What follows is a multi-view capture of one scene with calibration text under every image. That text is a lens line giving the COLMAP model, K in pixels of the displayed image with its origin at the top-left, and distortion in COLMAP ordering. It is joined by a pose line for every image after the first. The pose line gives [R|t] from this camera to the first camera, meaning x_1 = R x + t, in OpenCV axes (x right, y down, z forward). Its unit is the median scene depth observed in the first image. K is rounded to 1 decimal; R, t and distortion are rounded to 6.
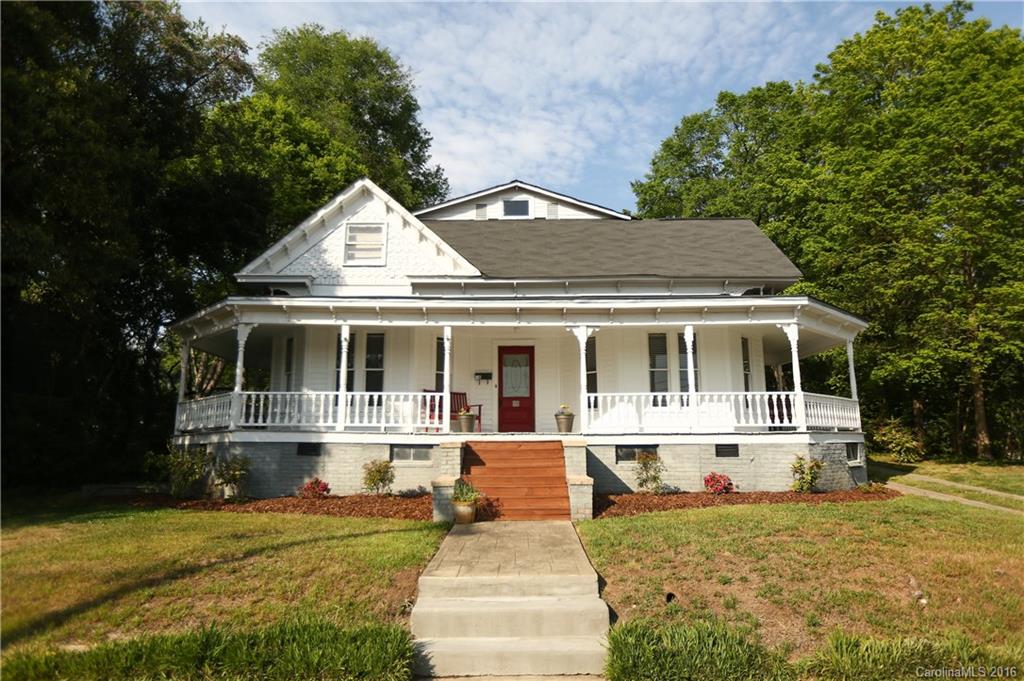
lens RADIAL K [[646.8, 0, 512.0], [0, 646.8, 340.5], [0, 0, 1]] dist [0.002625, 0.000506]
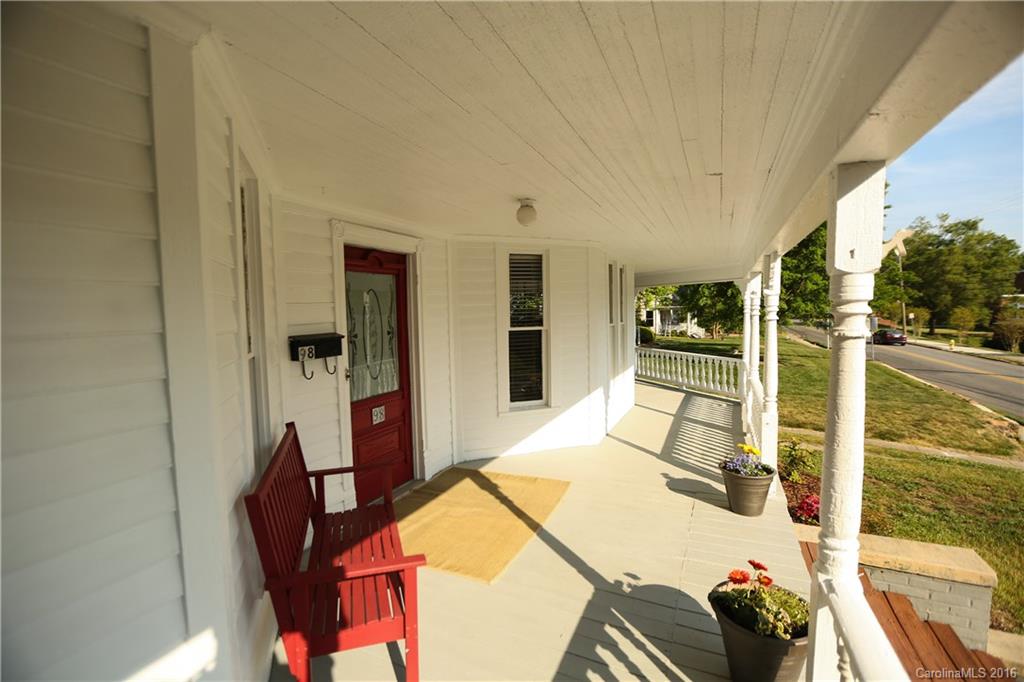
lens RADIAL K [[471.7, 0, 512.0], [0, 471.7, 341.0], [0, 0, 1]] dist [-0.059128, 0.038229]
pose [[0.435253, -0.063207, 0.898087, -0.205977], [-0.142217, 0.980181, 0.137910, 0.013358], [-0.889004, -0.187749, 0.417638, 0.904727]]
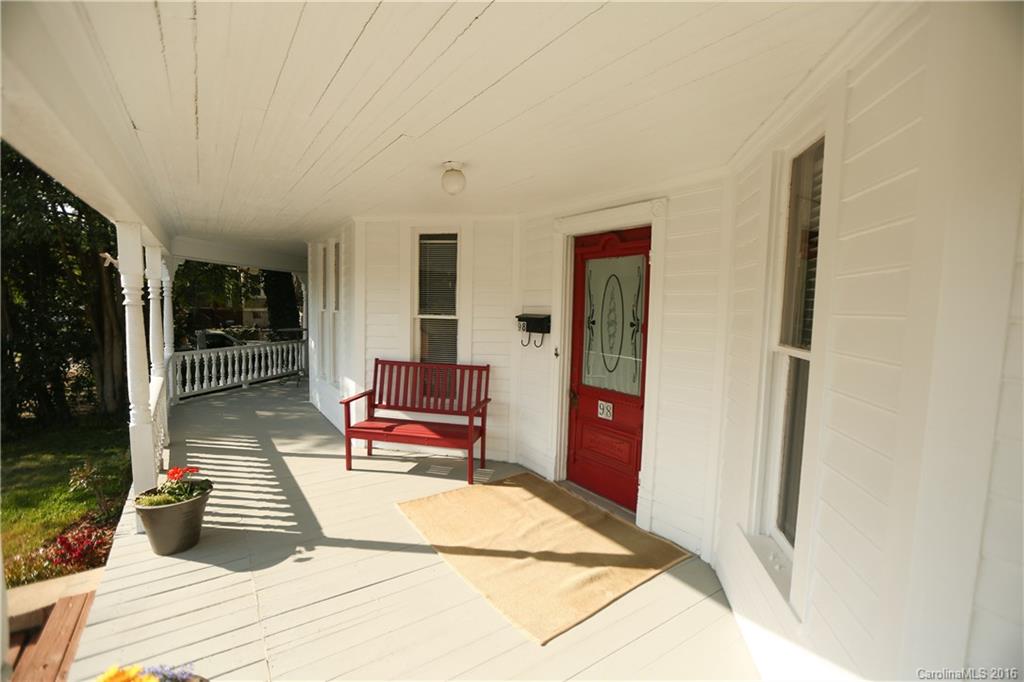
lens RADIAL K [[471.7, 0, 512.0], [0, 471.7, 341.0], [0, 0, 1]] dist [-0.059128, 0.038229]
pose [[0.532734, 0.083782, -0.842125, 0.193553], [0.120228, 0.977502, 0.173308, 0.017516], [0.837699, -0.193574, 0.510676, 0.914909]]
